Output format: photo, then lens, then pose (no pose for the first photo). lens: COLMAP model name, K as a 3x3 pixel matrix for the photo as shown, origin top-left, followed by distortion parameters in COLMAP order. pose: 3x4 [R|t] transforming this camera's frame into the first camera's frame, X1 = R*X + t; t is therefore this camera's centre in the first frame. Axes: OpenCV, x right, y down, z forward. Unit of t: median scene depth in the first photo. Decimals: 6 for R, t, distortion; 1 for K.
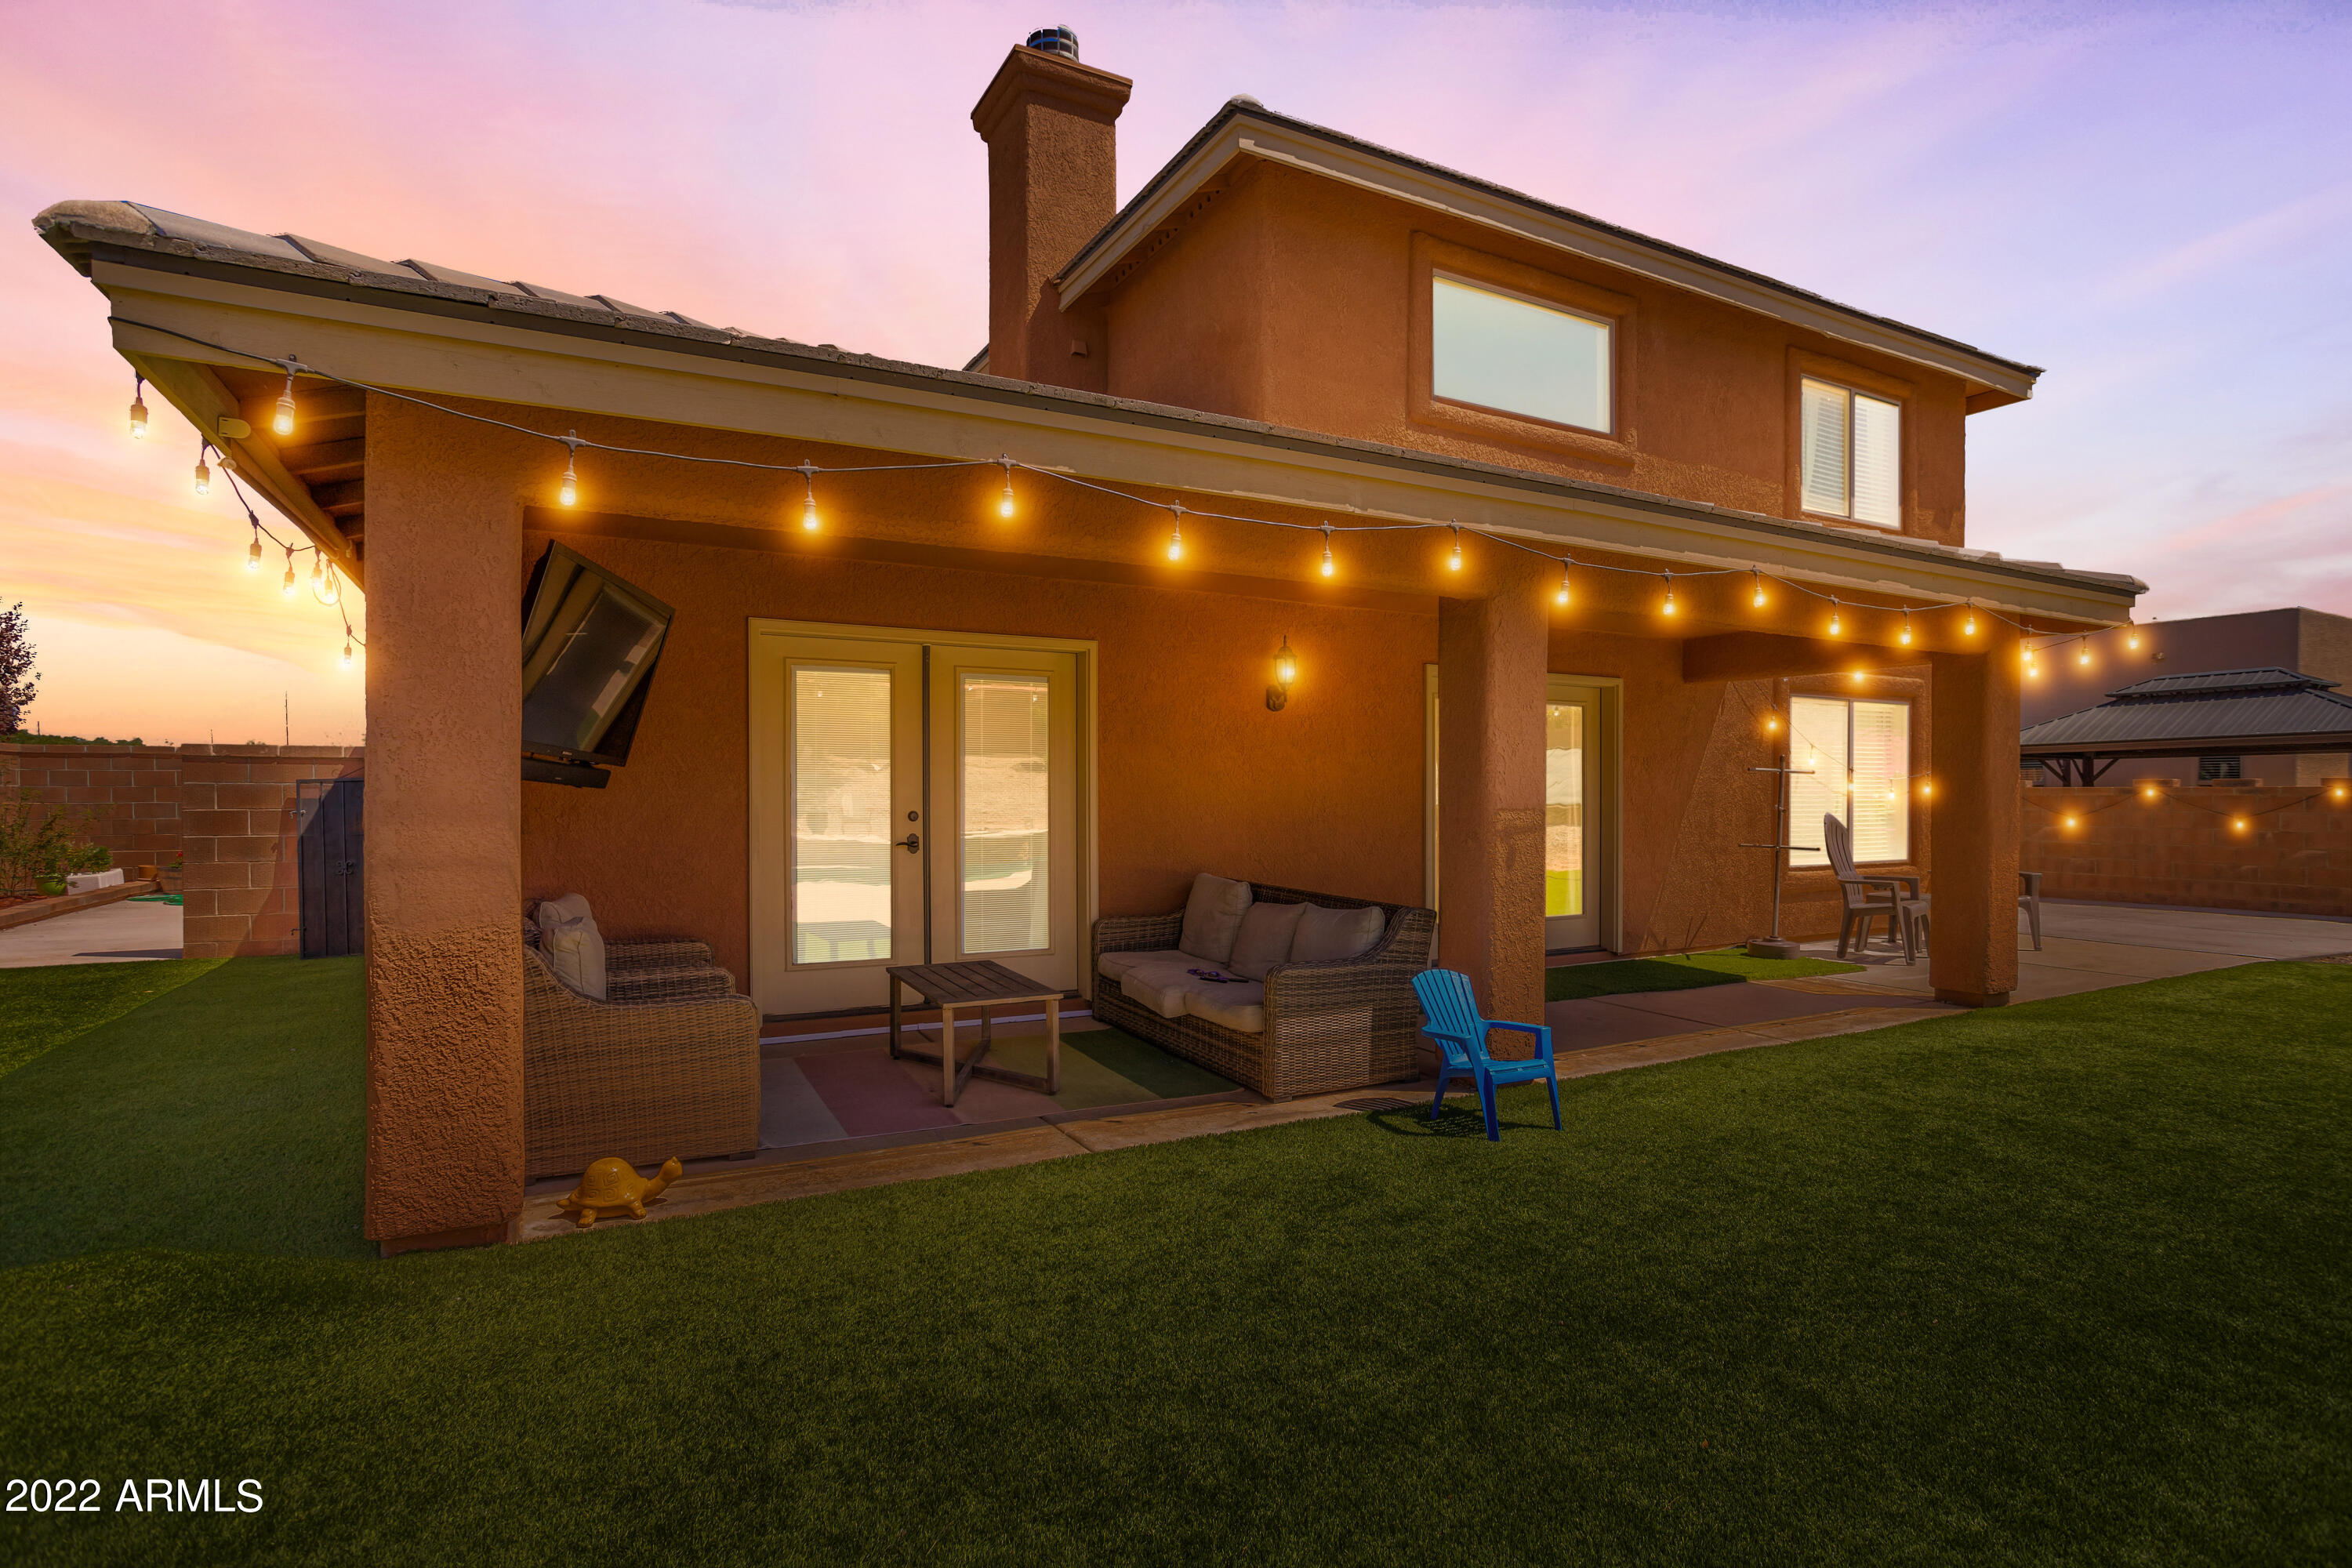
lens RADIAL K [[1163.8, 0, 1167.2], [0, 1163.8, 820.5], [0, 0, 1]] dist [-0.011752, 0.007830]
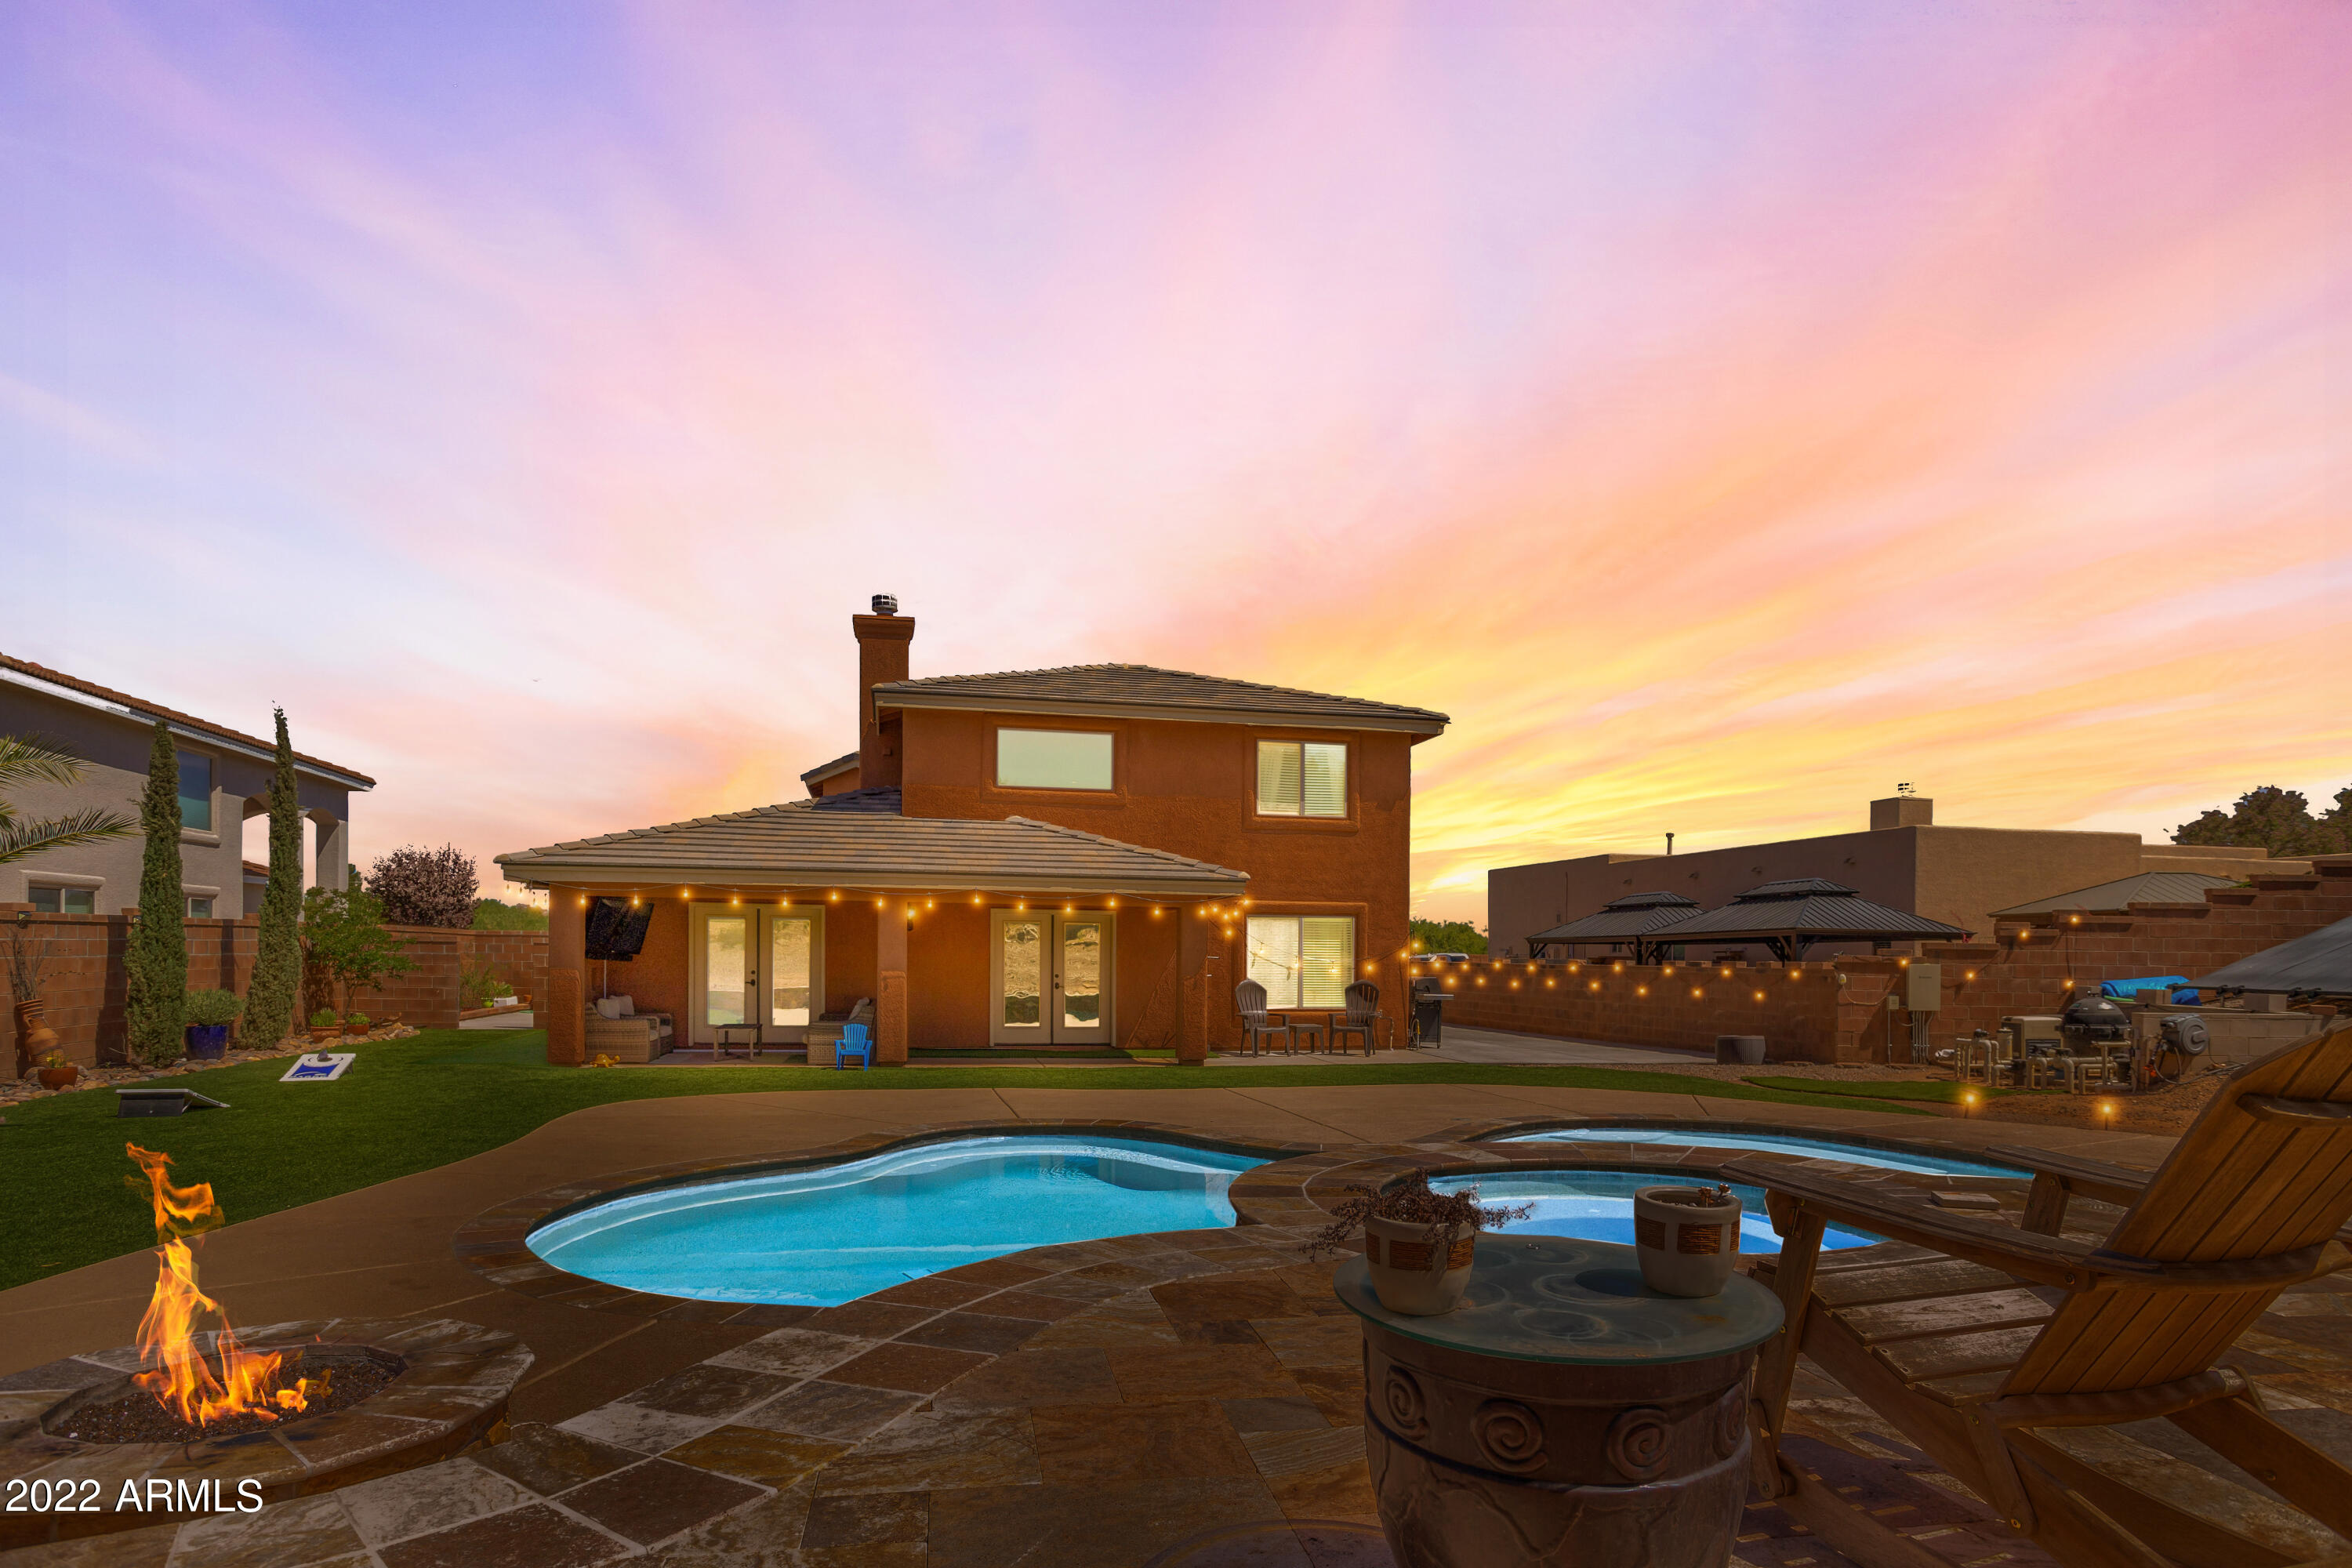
lens RADIAL K [[1355.0, 0, 1181.9], [0, 1355.0, 955.0], [0, 0, 1]] dist [-0.013198, 0.002529]
pose [[0.957842, 0.009092, -0.287152, 1.014749], [-0.015712, 0.999661, -0.020759, 0.003416], [0.286866, 0.024395, 0.957660, -1.056801]]
